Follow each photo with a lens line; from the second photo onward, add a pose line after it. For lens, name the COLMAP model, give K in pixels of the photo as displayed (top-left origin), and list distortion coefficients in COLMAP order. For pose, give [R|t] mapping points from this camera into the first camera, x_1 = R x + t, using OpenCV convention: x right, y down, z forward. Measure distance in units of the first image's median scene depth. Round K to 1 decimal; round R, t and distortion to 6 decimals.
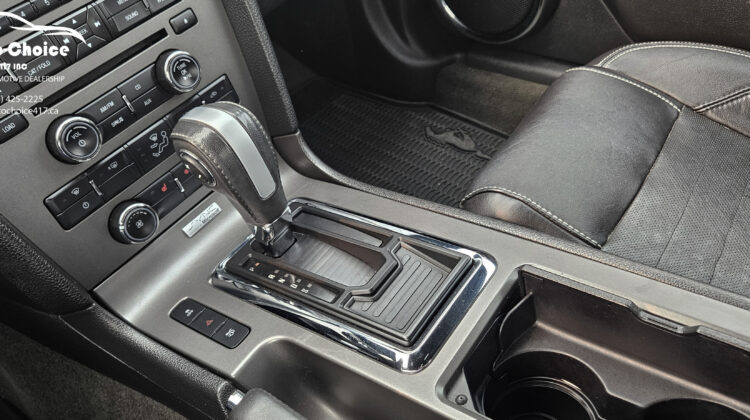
lens RADIAL K [[636.0, 0, 375.0], [0, 636.0, 210.0], [0, 0, 1]] dist [0.107176, -0.152213]
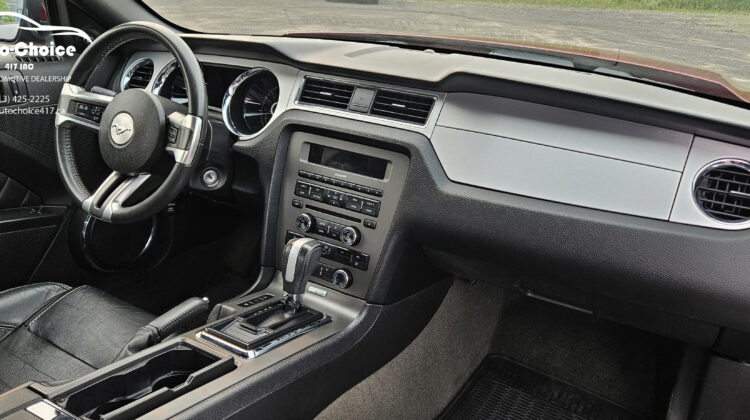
lens RADIAL K [[636.0, 0, 375.0], [0, 636.0, 210.0], [0, 0, 1]] dist [0.107176, -0.152213]
pose [[0.045696, 0.451678, -0.891010, 1.707553], [-0.727998, 0.625833, 0.279916, -1.007237], [0.684055, 0.635862, 0.357418, 0.241250]]
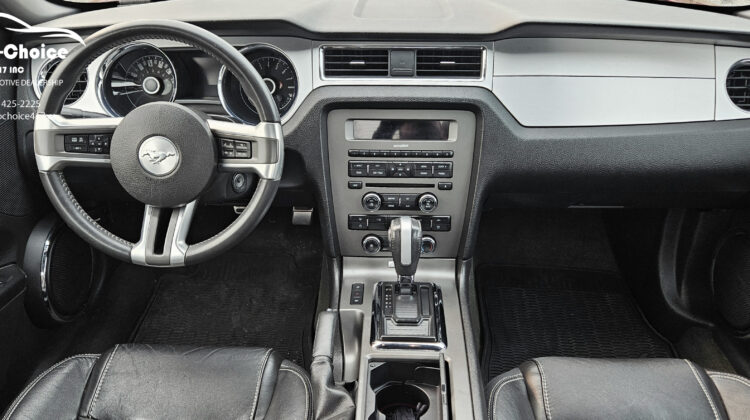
lens RADIAL K [[636.0, 0, 375.0], [0, 636.0, 210.0], [0, 0, 1]] dist [0.107176, -0.152213]
pose [[0.541604, 0.500057, -0.675728, 1.152510], [-0.619056, 0.781072, 0.081833, -0.280157], [0.568713, 0.373992, 0.732595, -0.732017]]
